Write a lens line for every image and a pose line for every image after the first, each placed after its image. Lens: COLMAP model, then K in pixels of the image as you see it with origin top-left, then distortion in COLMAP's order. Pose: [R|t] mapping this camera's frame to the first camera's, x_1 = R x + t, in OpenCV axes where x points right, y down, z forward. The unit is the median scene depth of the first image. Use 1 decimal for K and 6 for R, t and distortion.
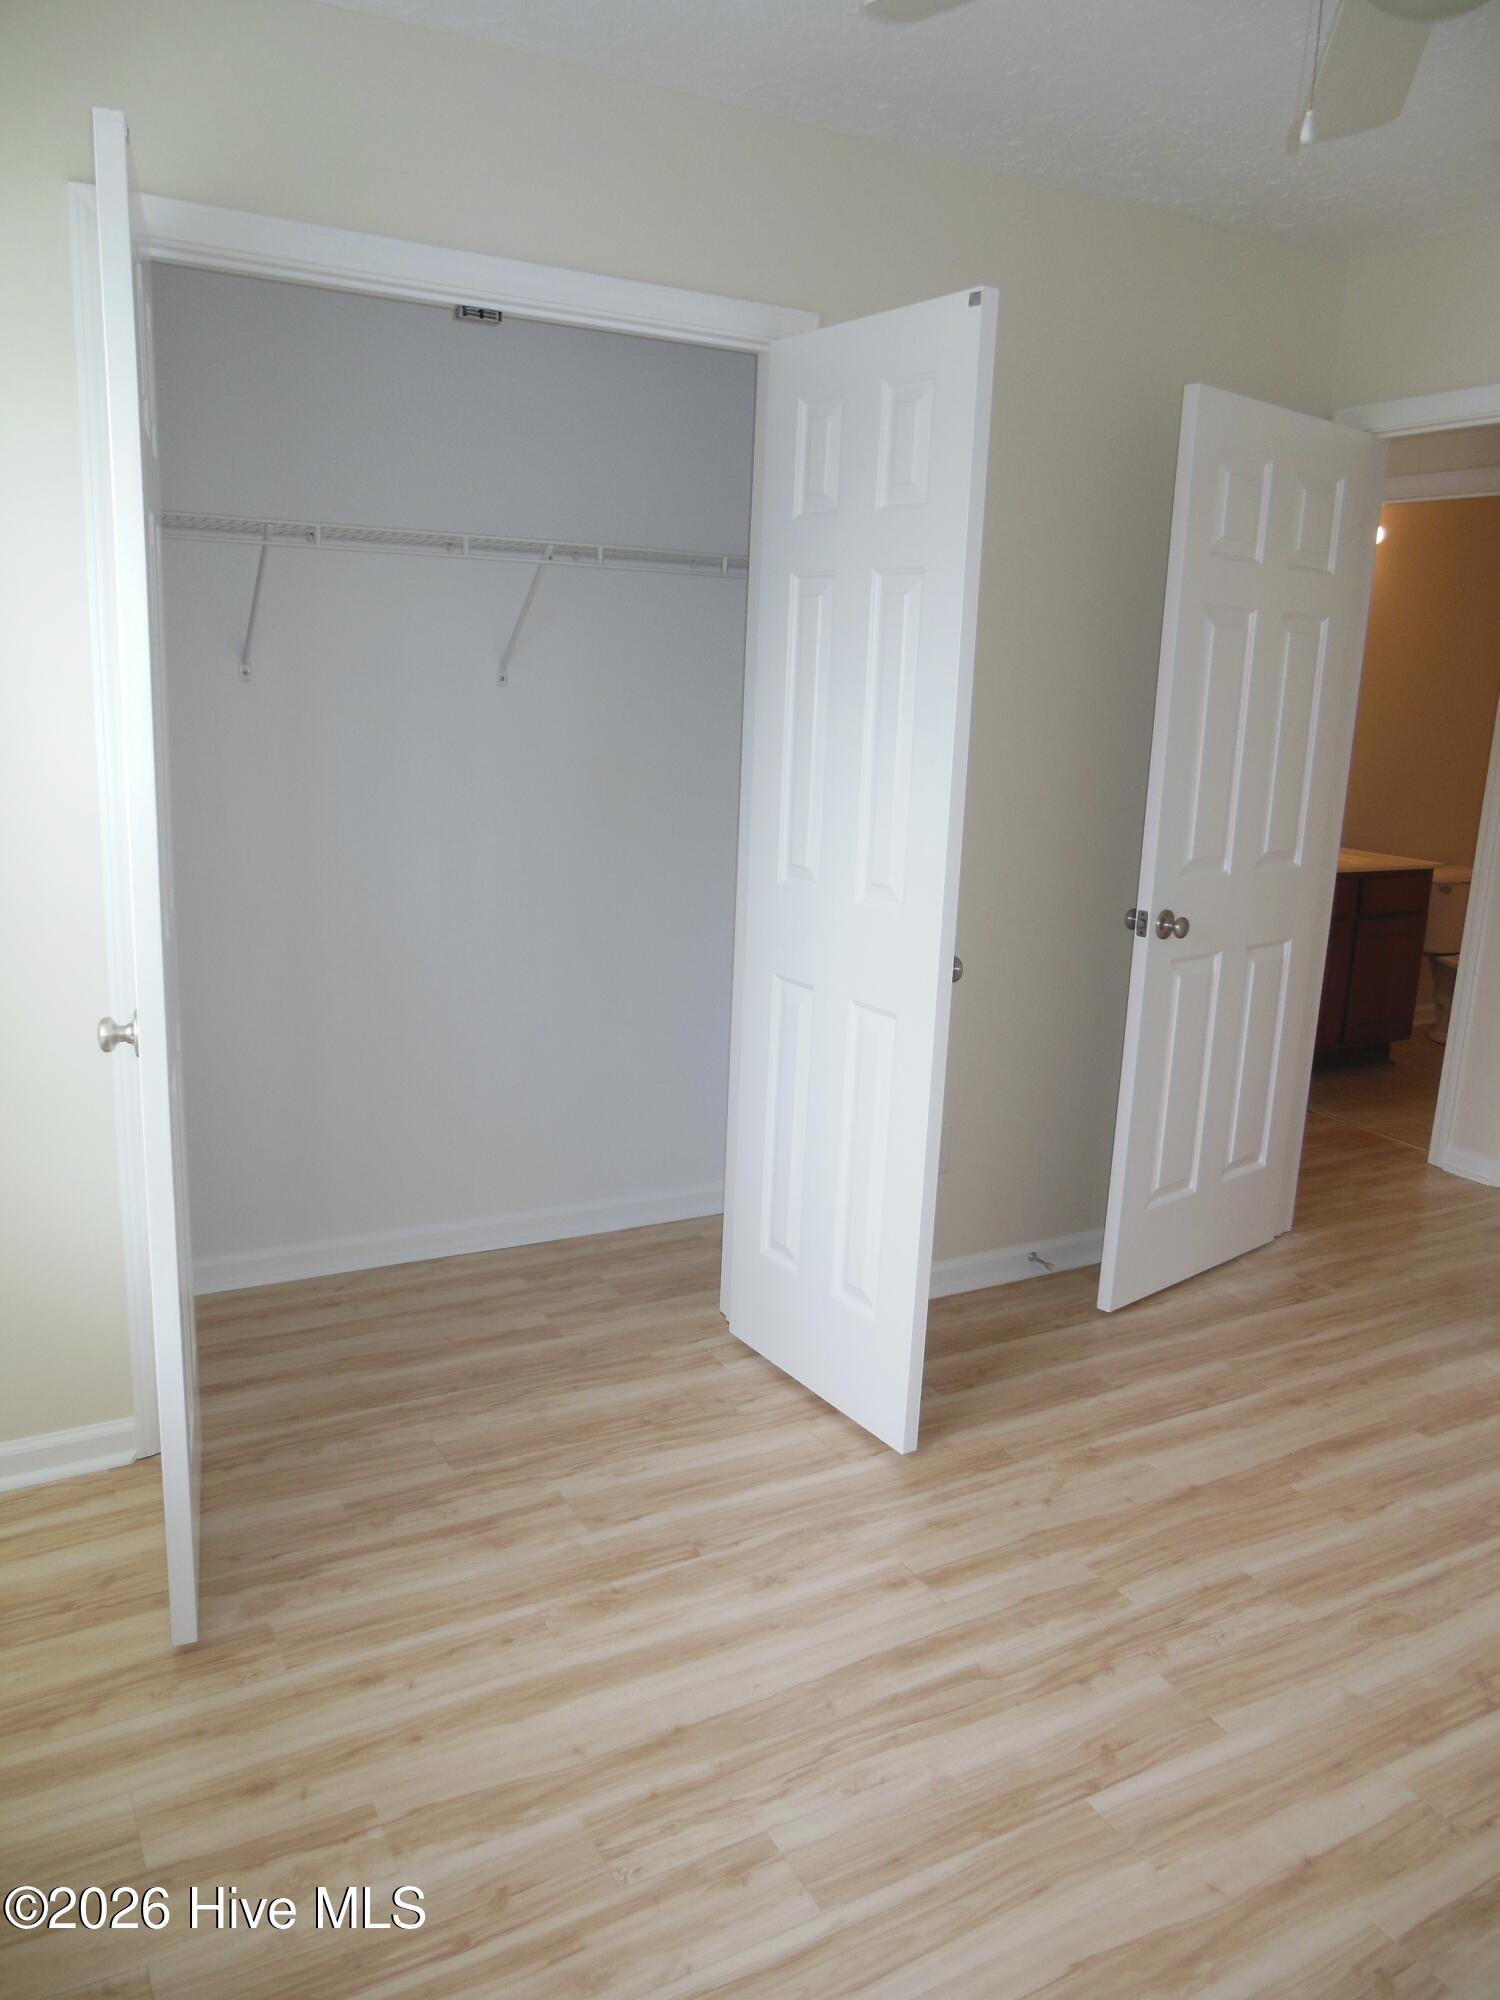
lens RADIAL K [[1492.0, 0, 750.0], [0, 1492.0, 1000.0], [0, 0, 1]] dist [-0.000811, 0.004868]
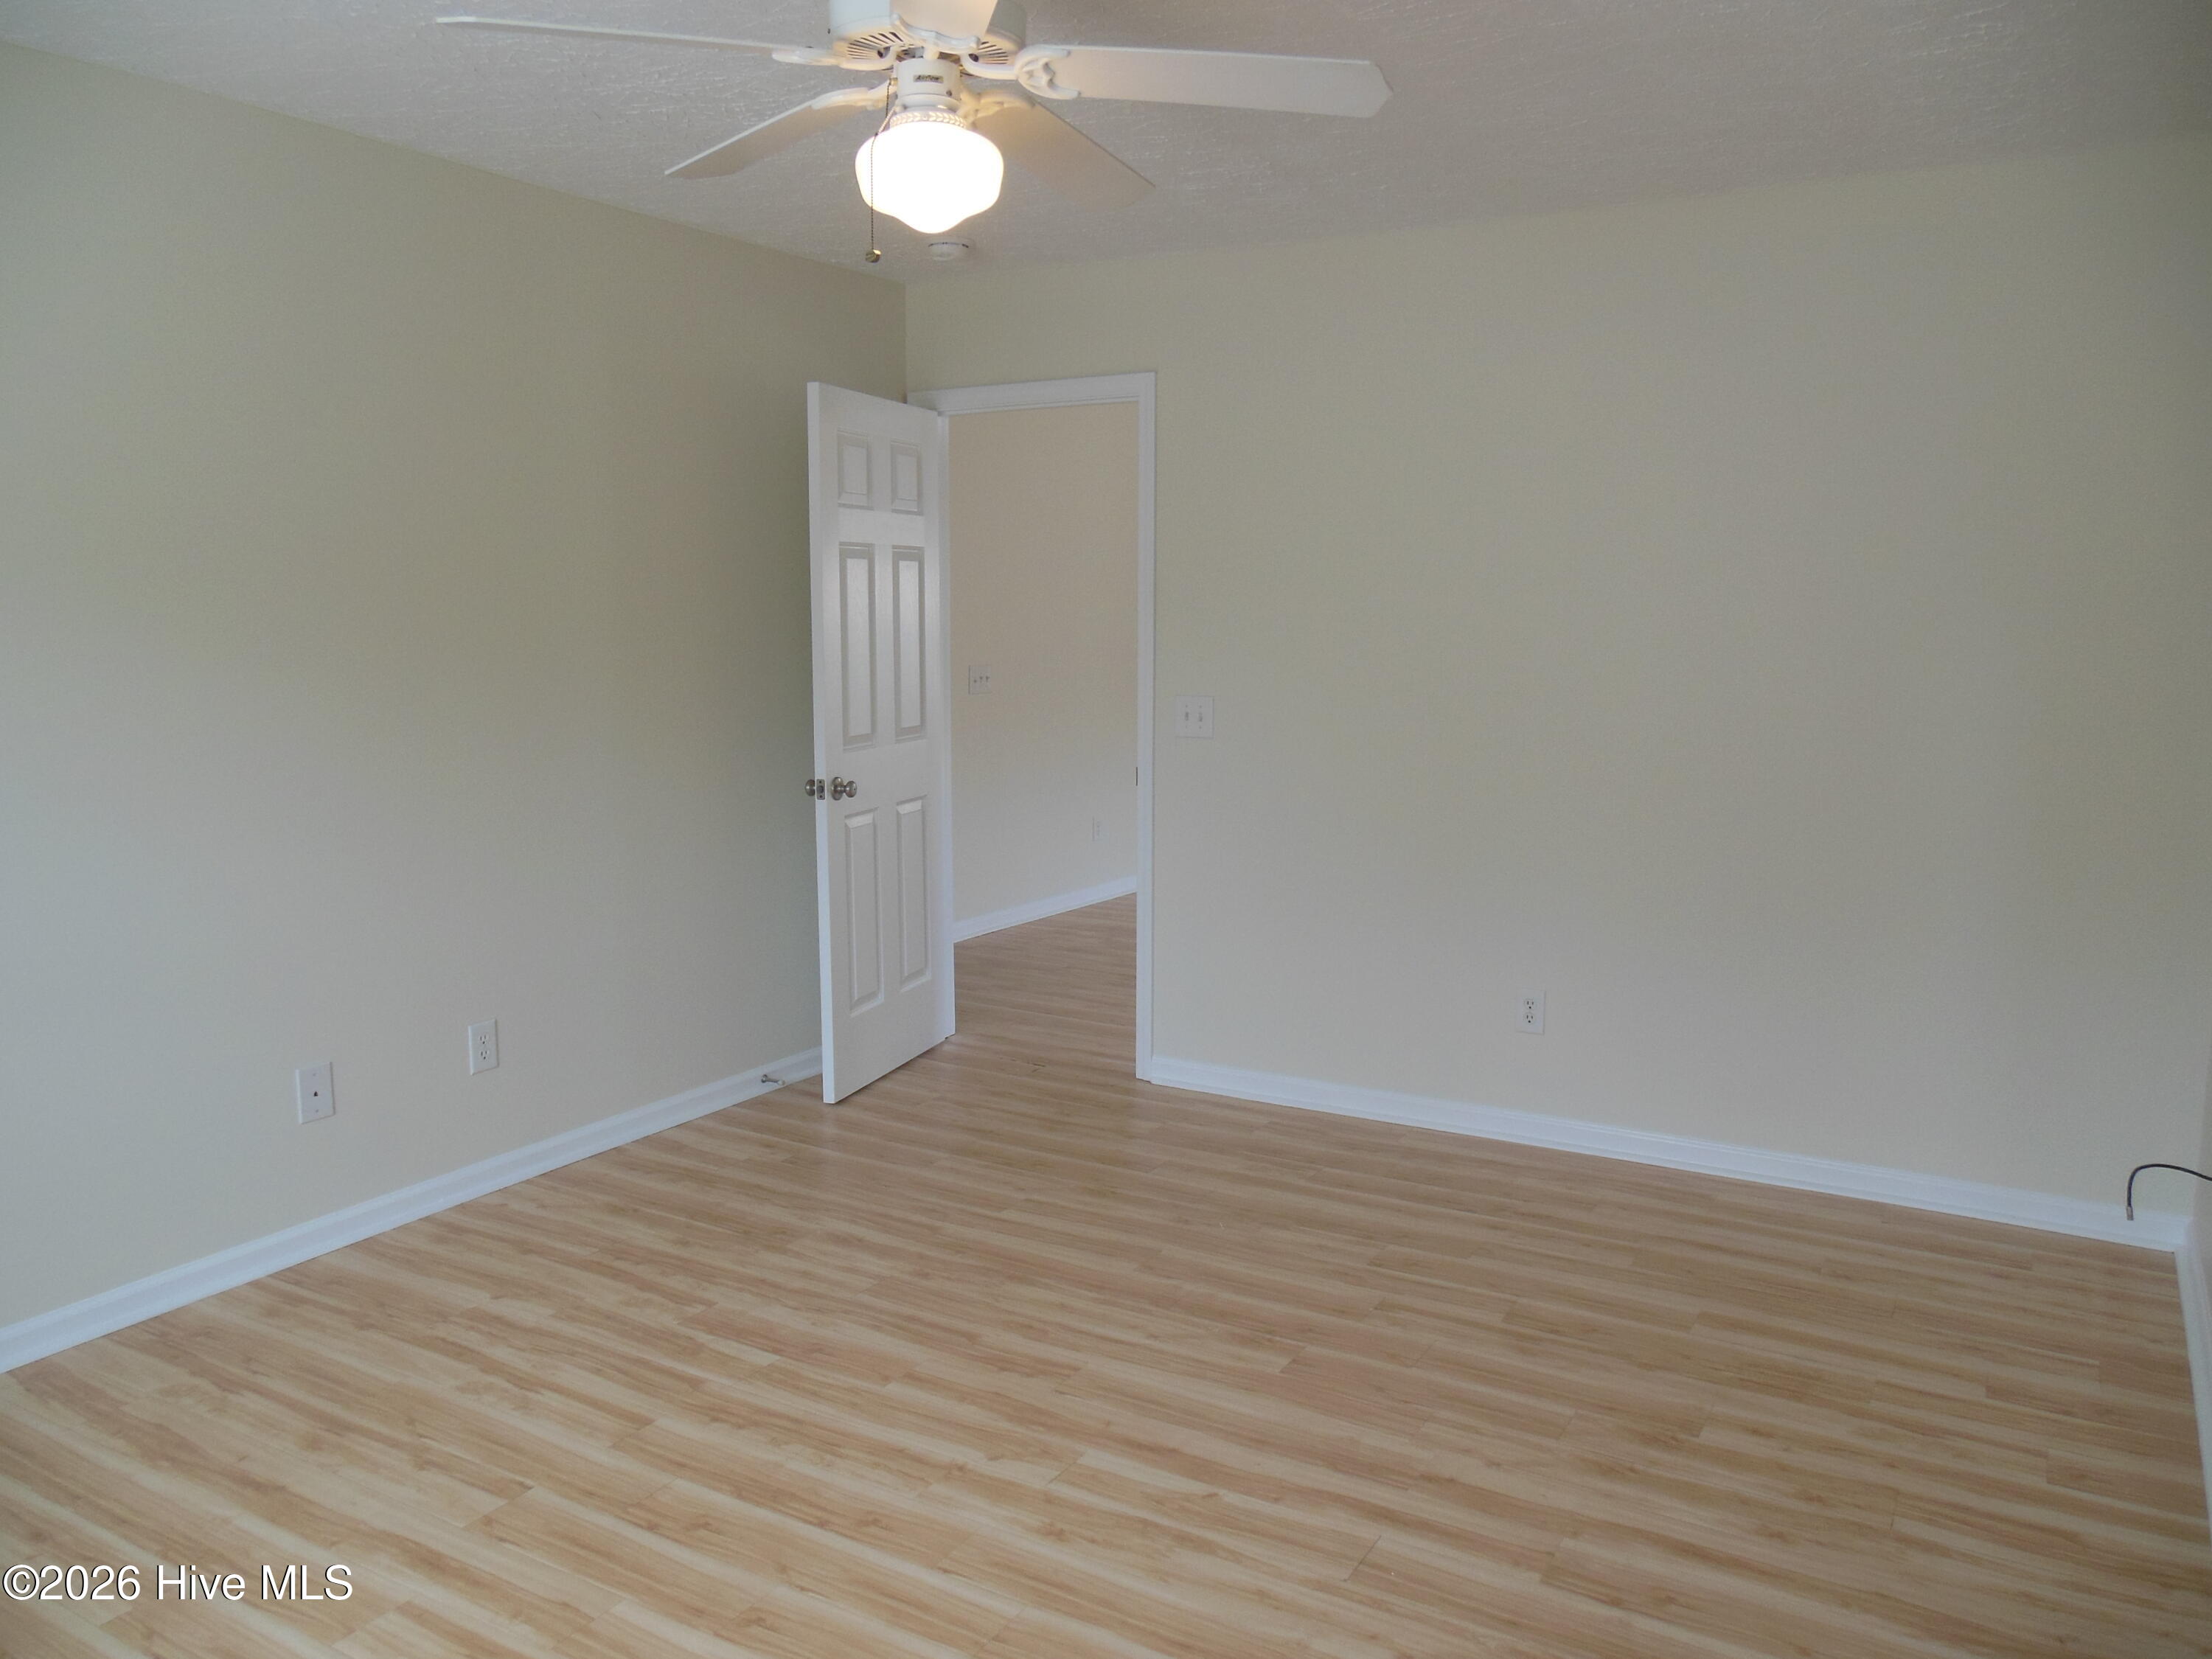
lens RADIAL K [[1650.2, 0, 1106.0], [0, 1650.2, 829.5], [0, 0, 1]] dist [-0.000811, 0.004868]
pose [[0.908912, -0.092403, 0.406621, -0.095348], [0.130552, 0.989173, -0.067035, 0.104067], [-0.396024, 0.114014, 0.911134, -0.390157]]
